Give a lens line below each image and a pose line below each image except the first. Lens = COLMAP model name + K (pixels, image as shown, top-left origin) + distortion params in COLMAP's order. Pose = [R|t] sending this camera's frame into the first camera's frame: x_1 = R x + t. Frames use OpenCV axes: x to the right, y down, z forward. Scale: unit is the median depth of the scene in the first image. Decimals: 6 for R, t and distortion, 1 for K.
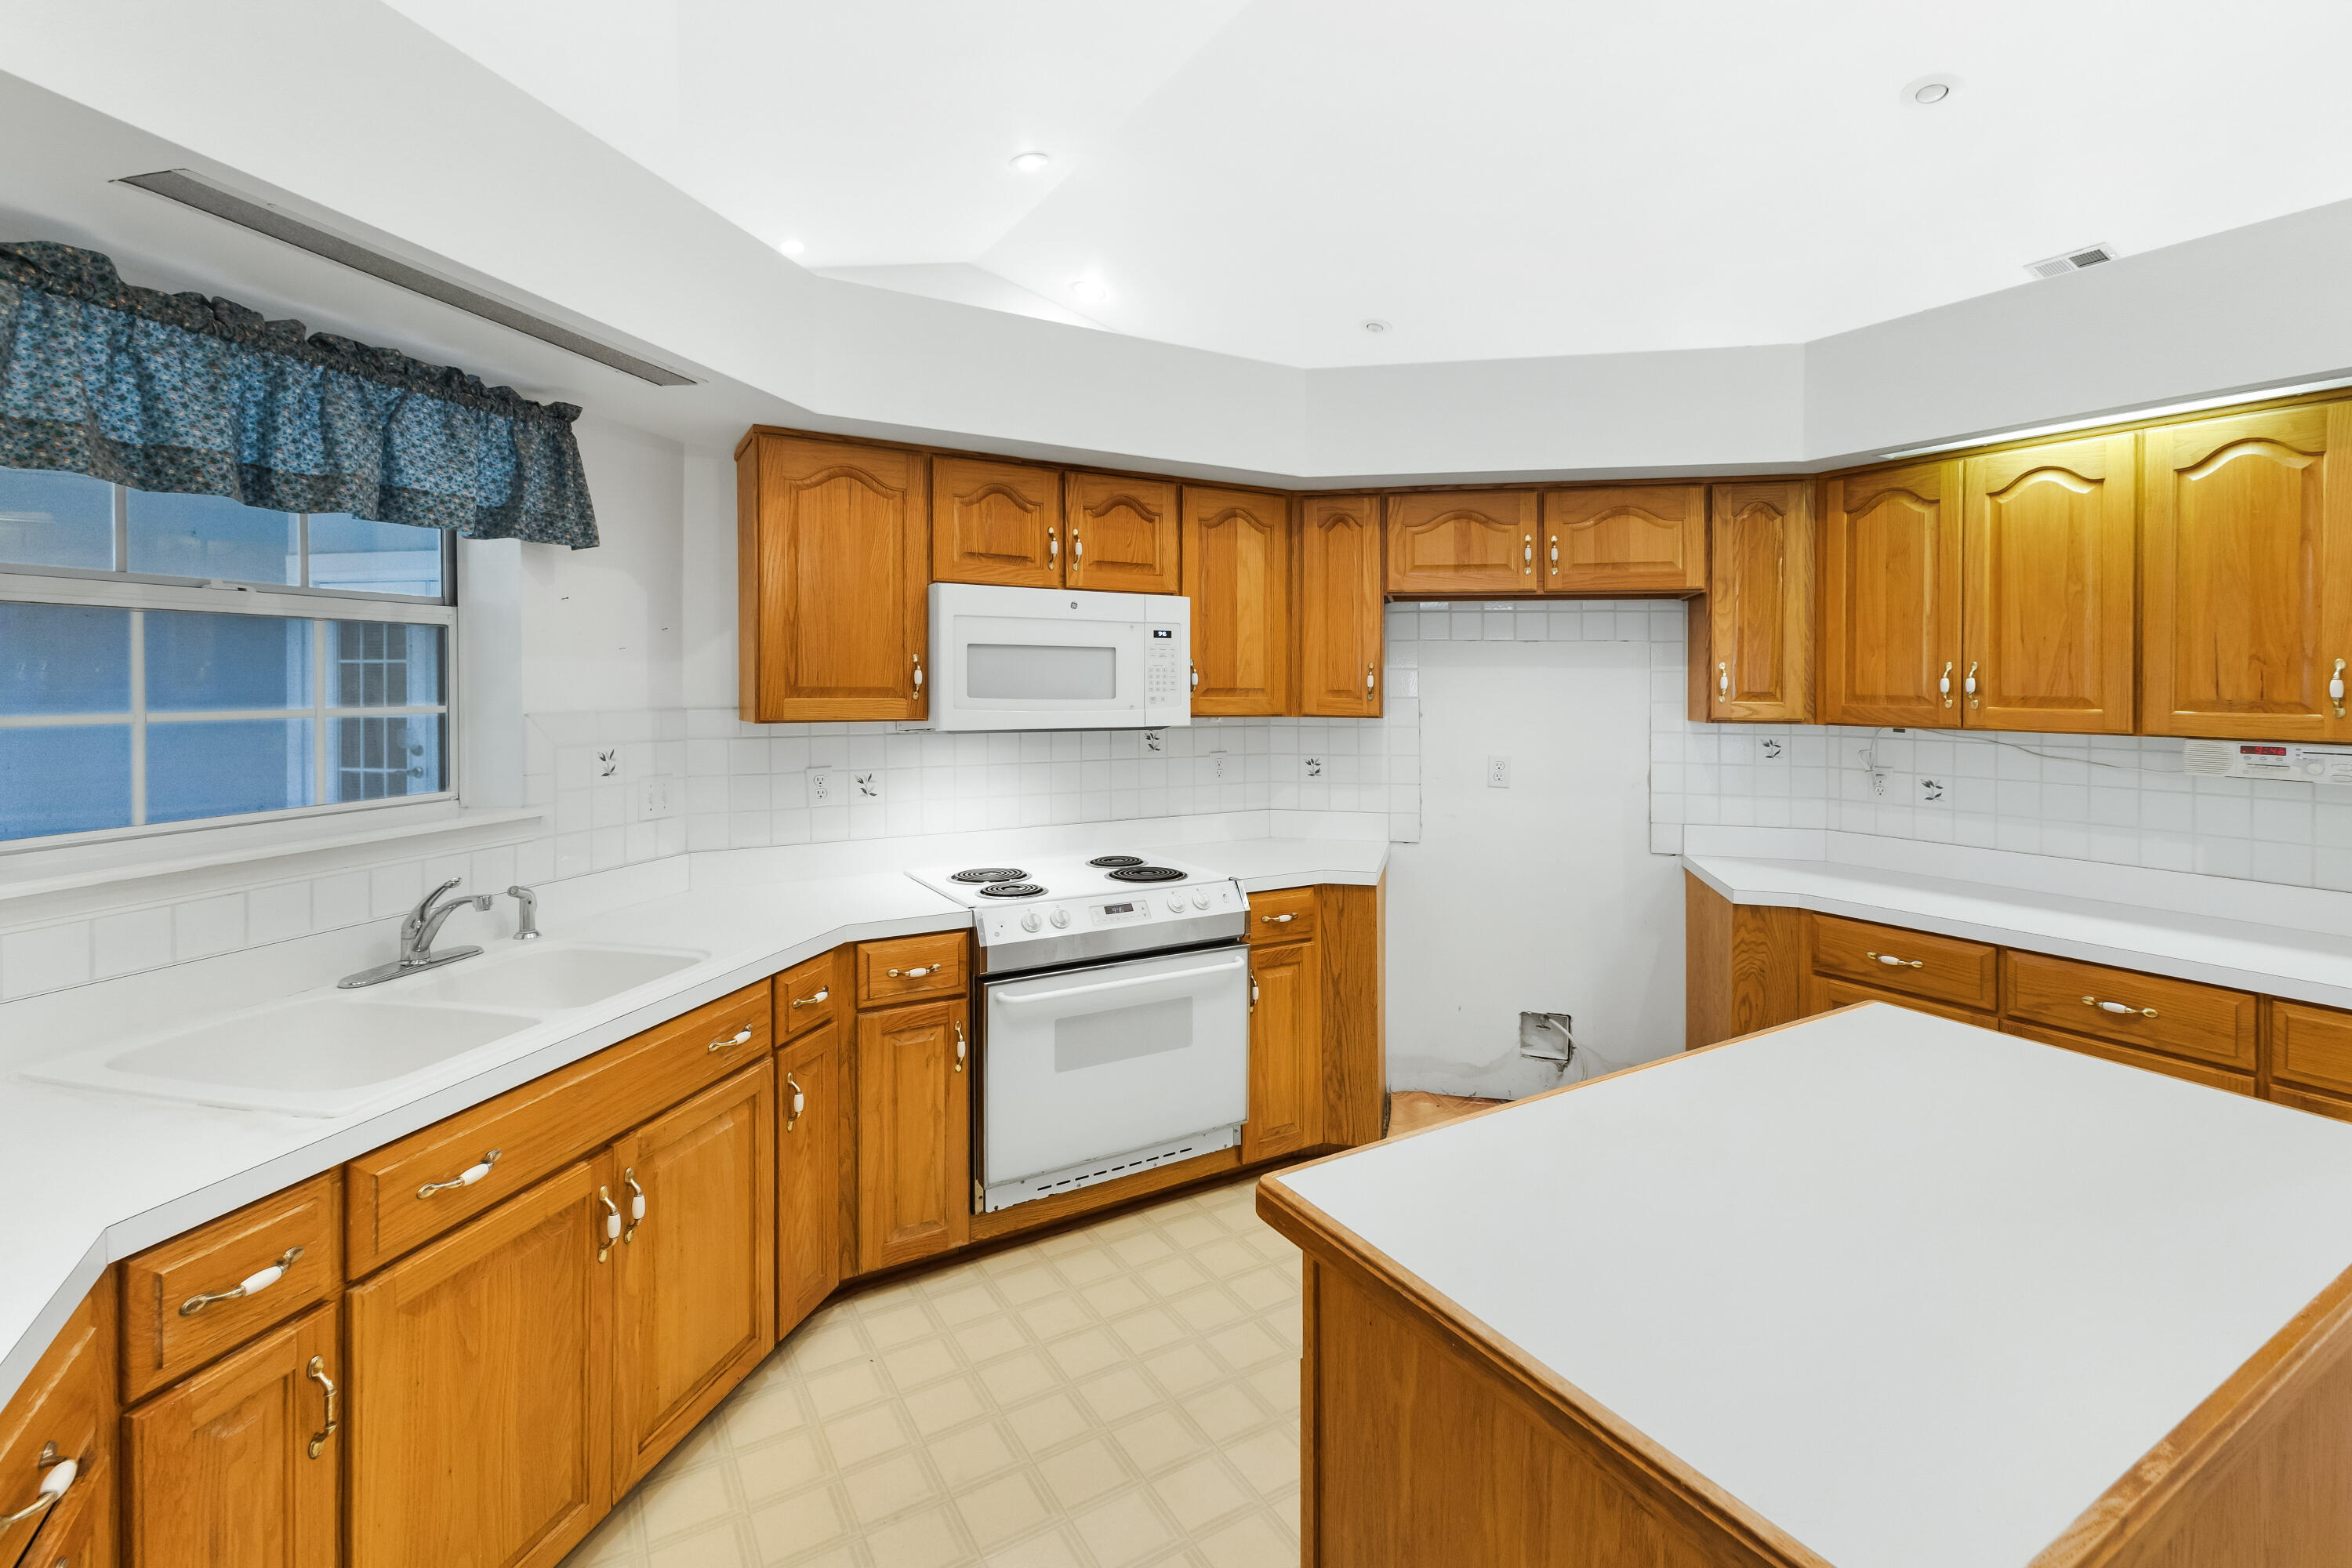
lens RADIAL K [[1029.8, 0, 1324.0], [0, 1029.8, 675.4], [0, 0, 1]] dist [0.012499, 0.000581]
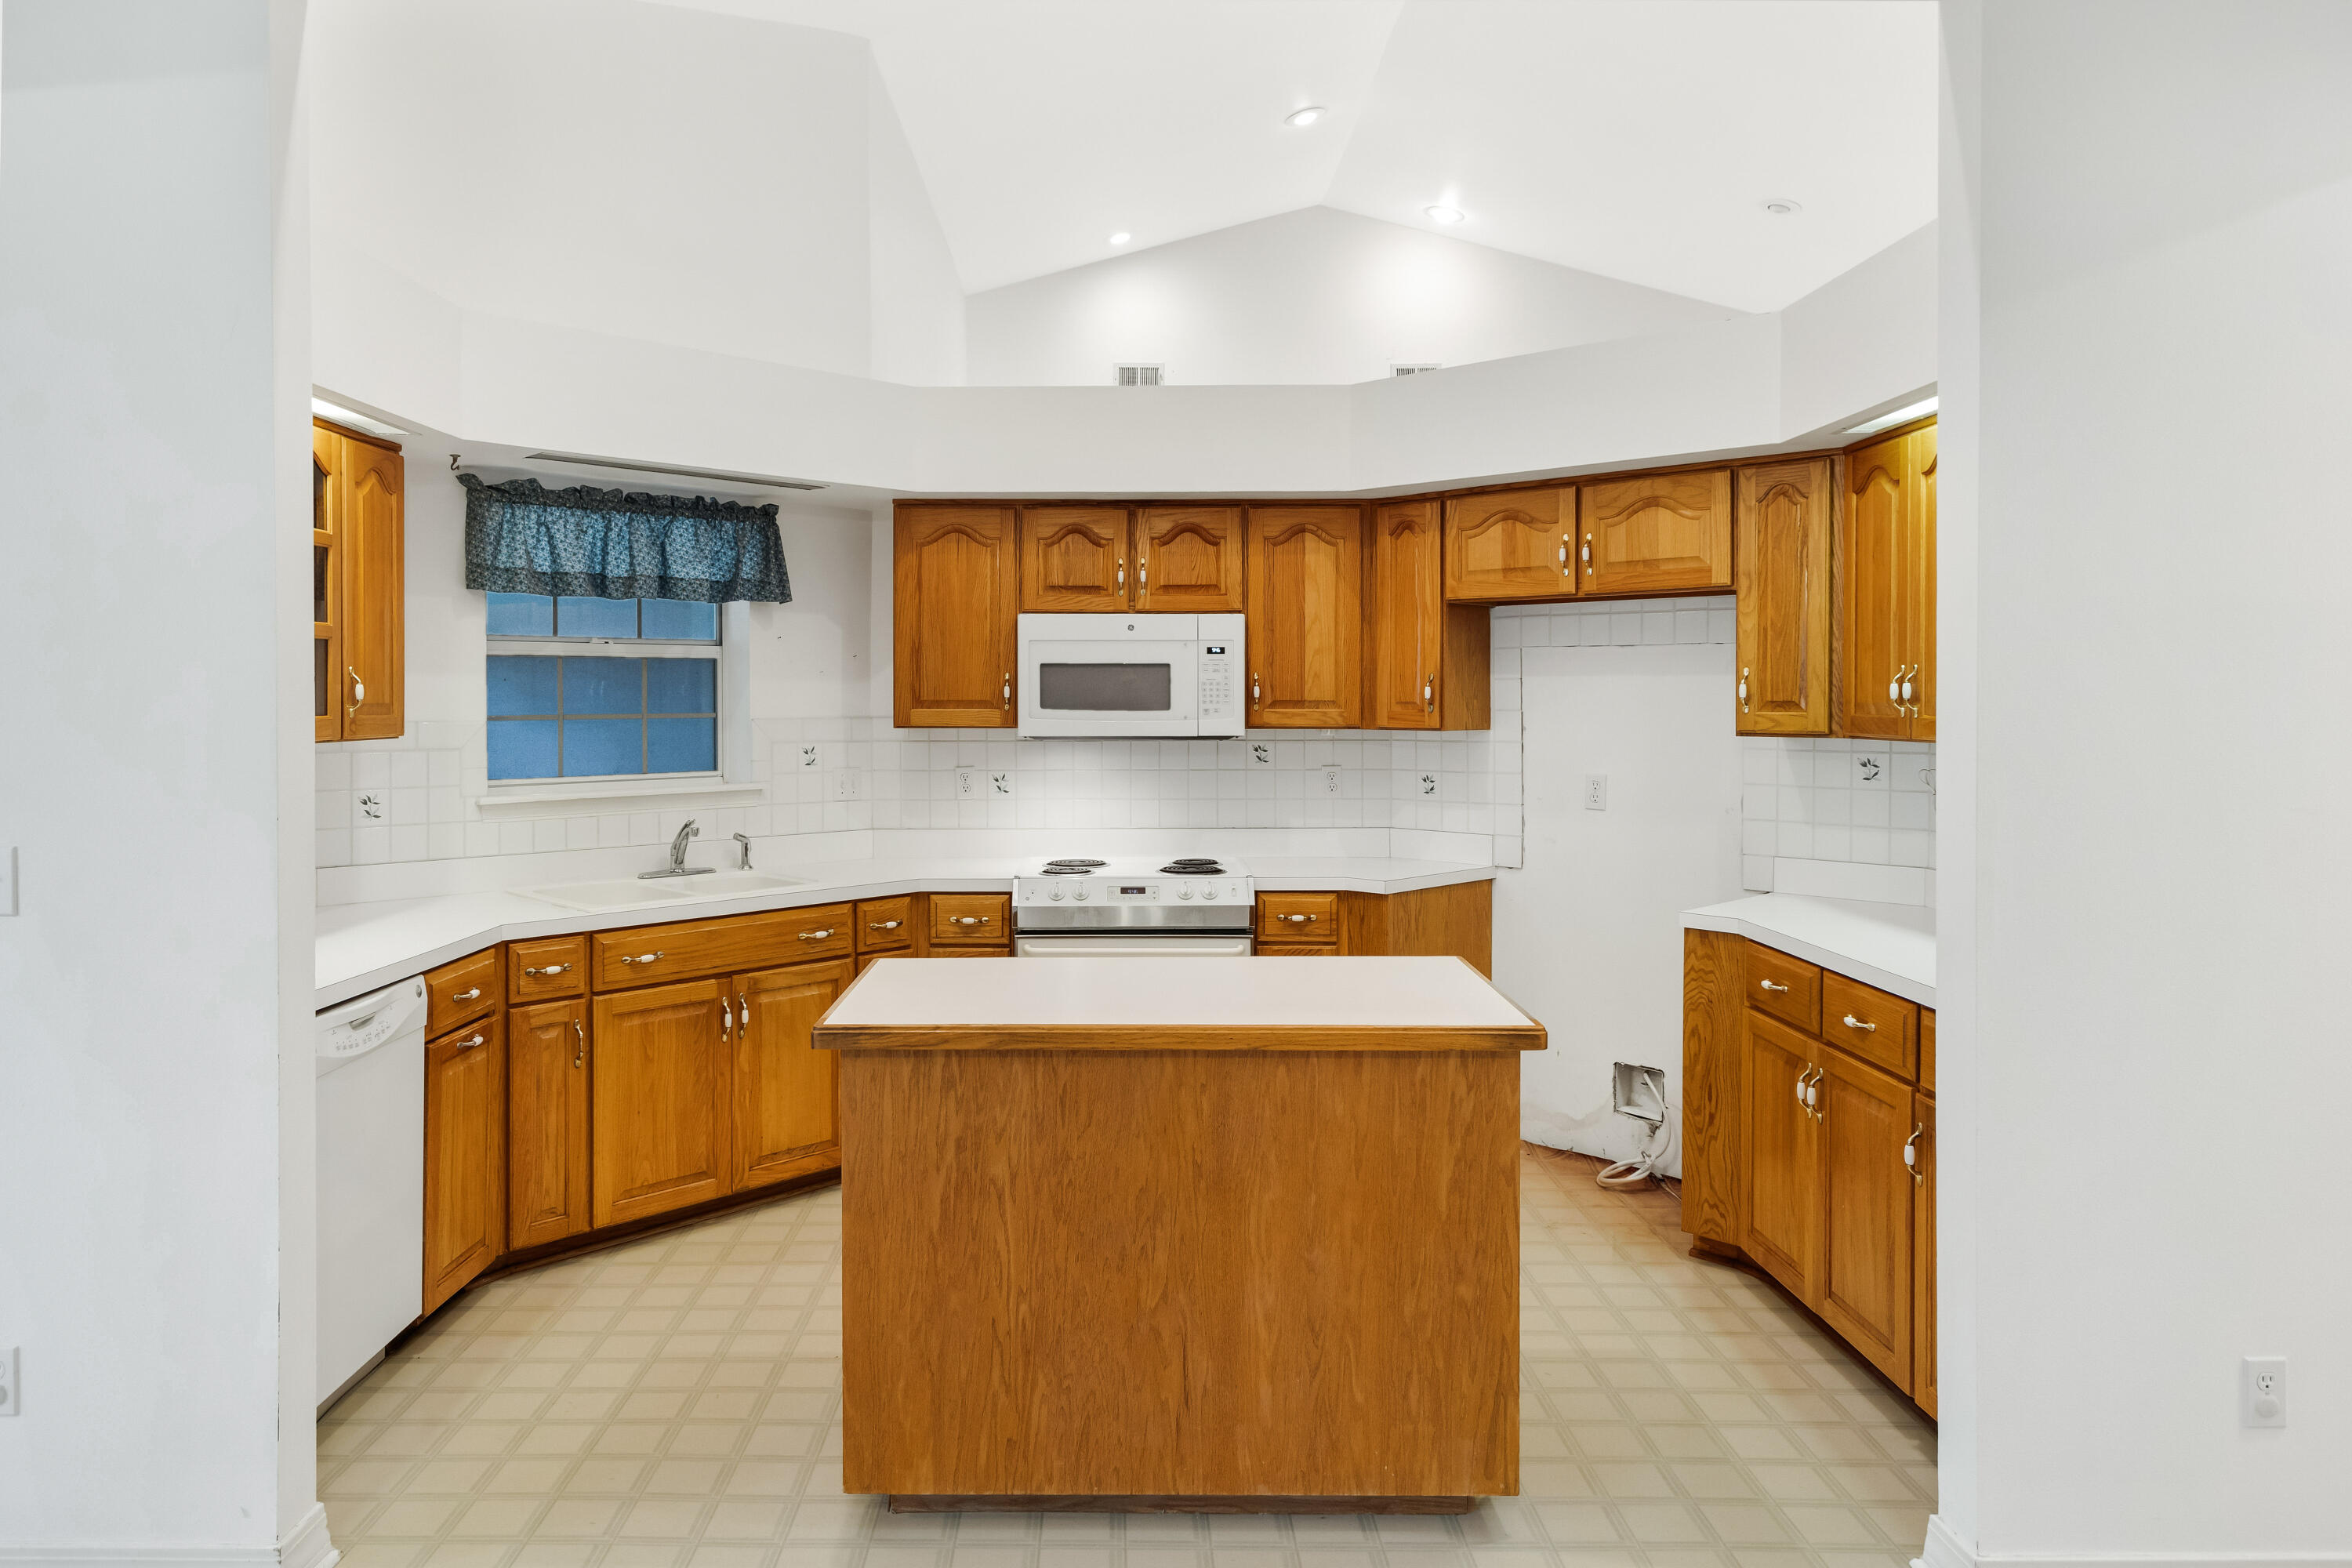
lens RADIAL K [[1547.4, 0, 1177.3], [0, 1547.4, 675.4], [0, 0, 1]] dist [0.039491, -0.000296]
pose [[0.838758, -0.013931, -0.544326, 0.726264], [0.009335, 0.999894, -0.011206, 0.004294], [0.544424, 0.004317, 0.838799, -0.399288]]
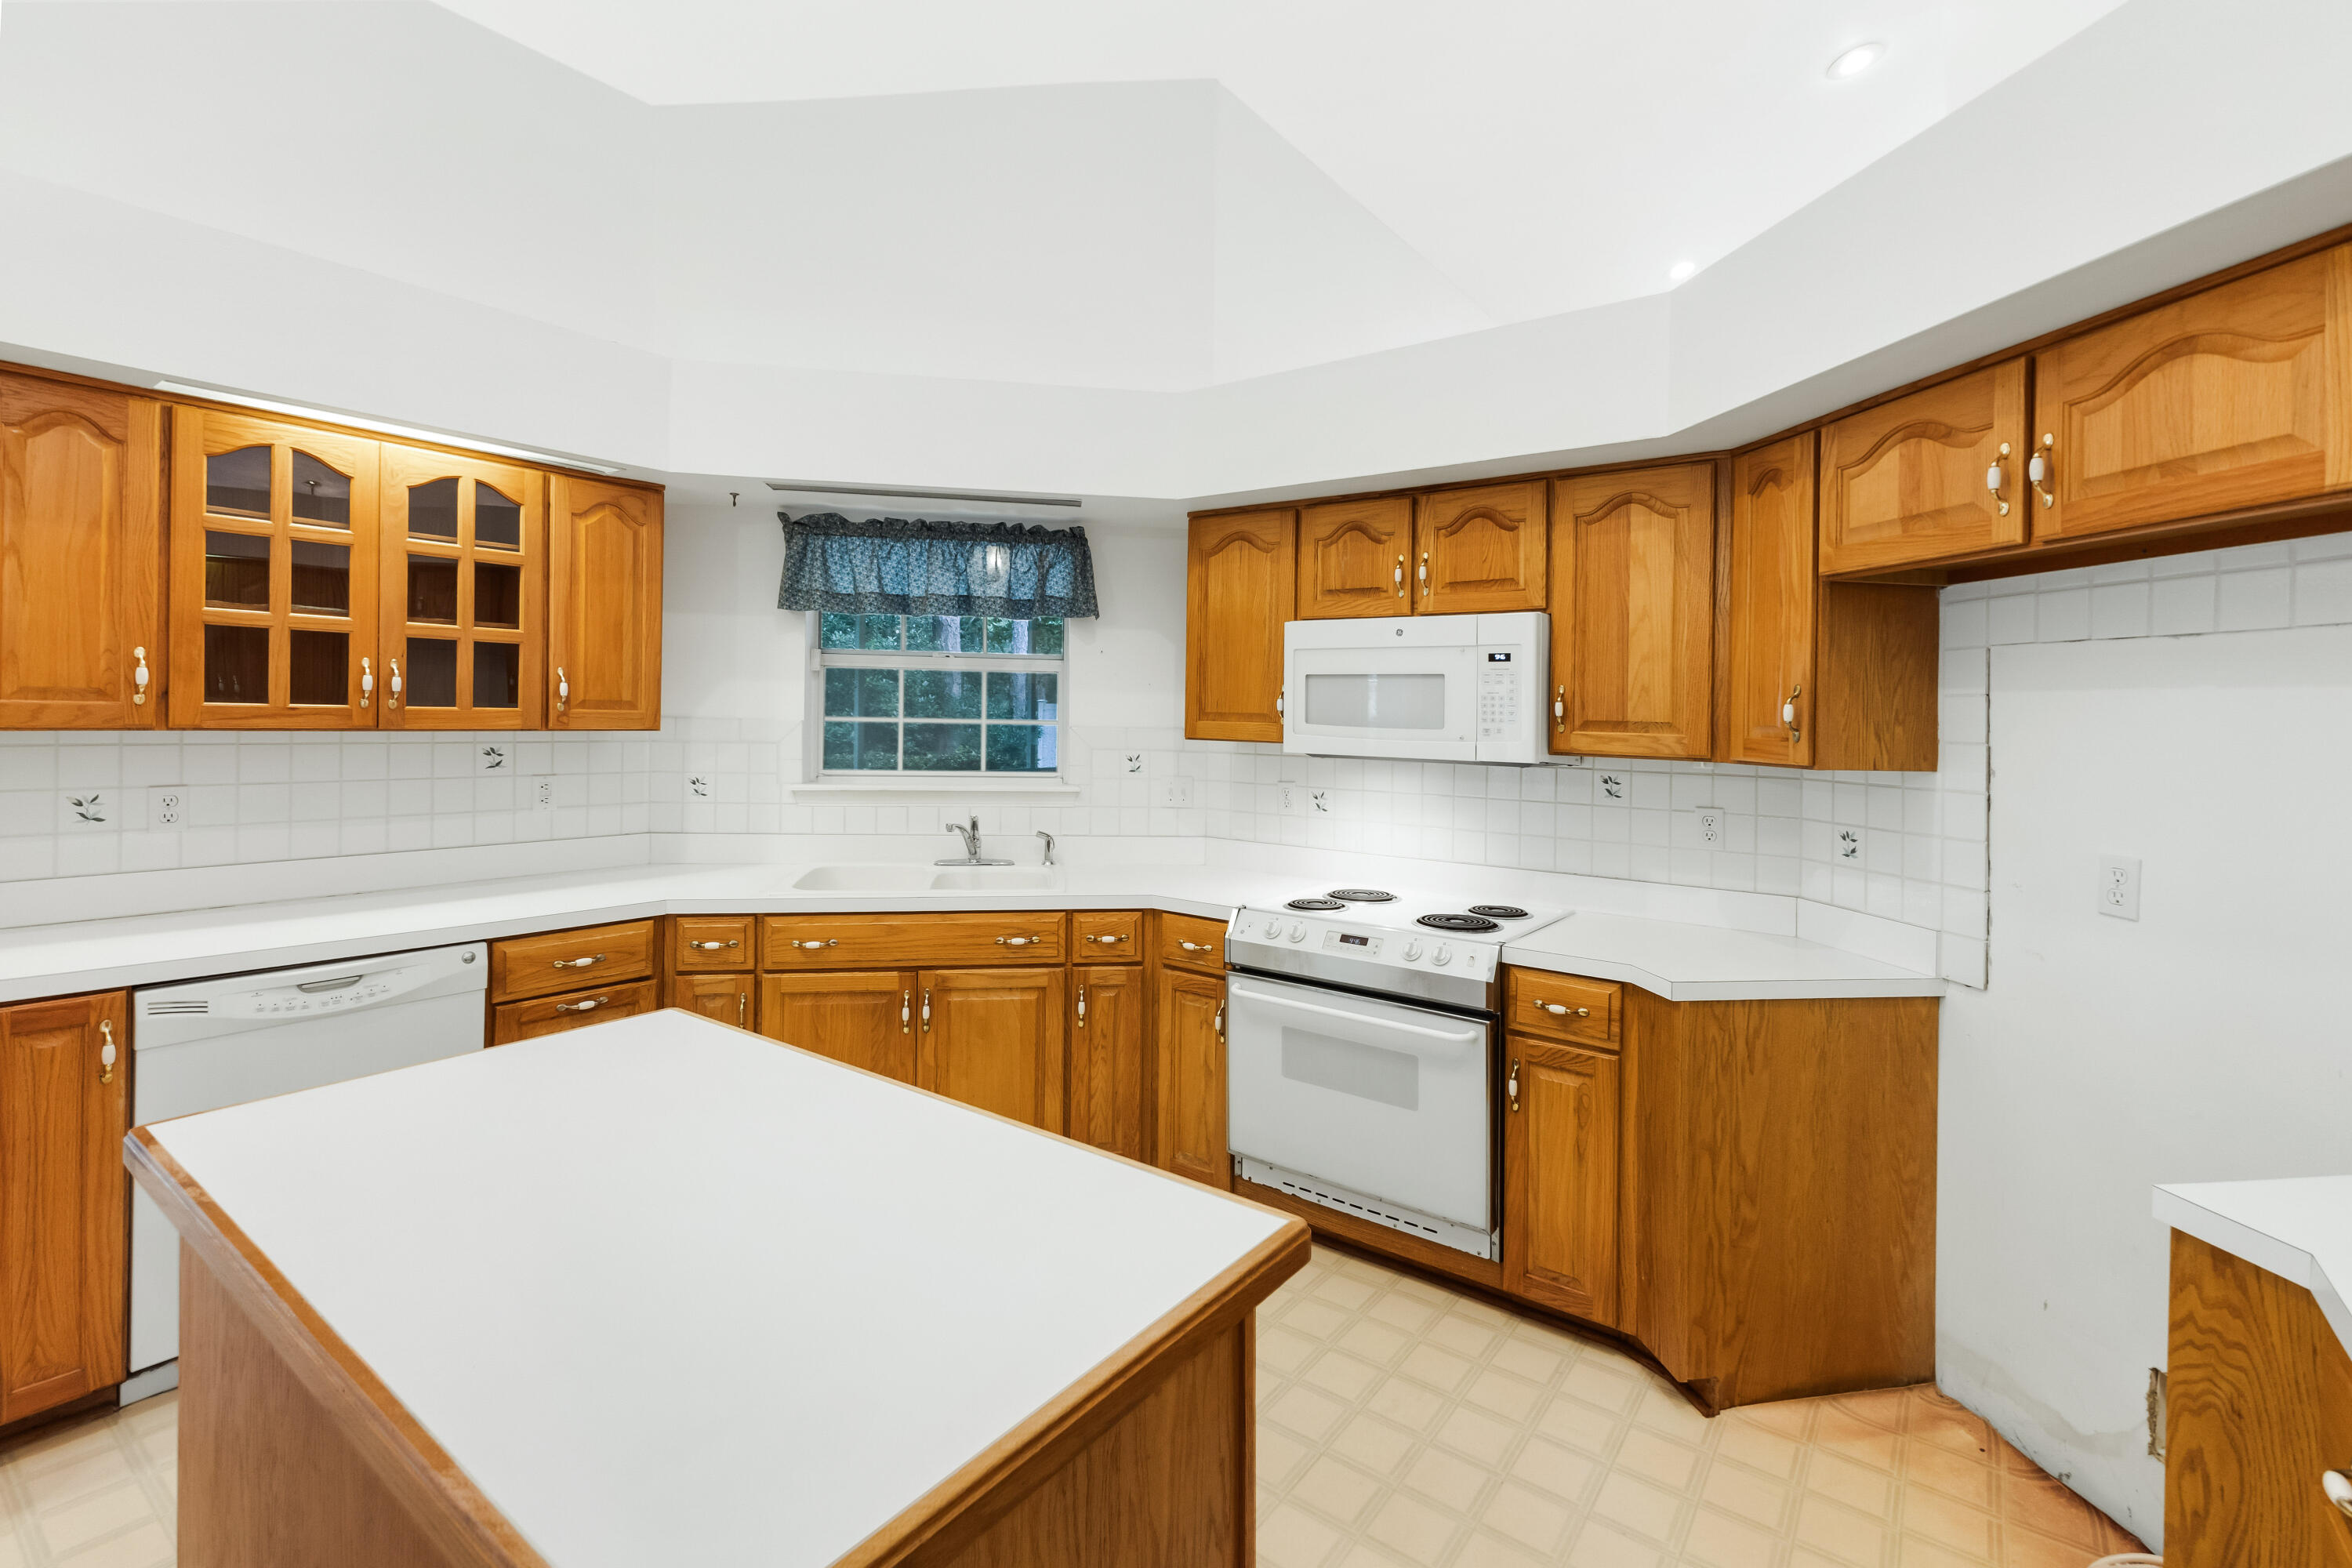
lens RADIAL K [[1070.3, 0, 1111.6], [0, 1070.3, 704.4], [0, 0, 1]] dist [0.001752, 0.000232]
pose [[0.331069, -0.005234, -0.943592, 0.627301], [-0.012722, 0.999869, -0.010010, 0.014489], [0.943521, 0.015318, 0.330959, 0.405592]]
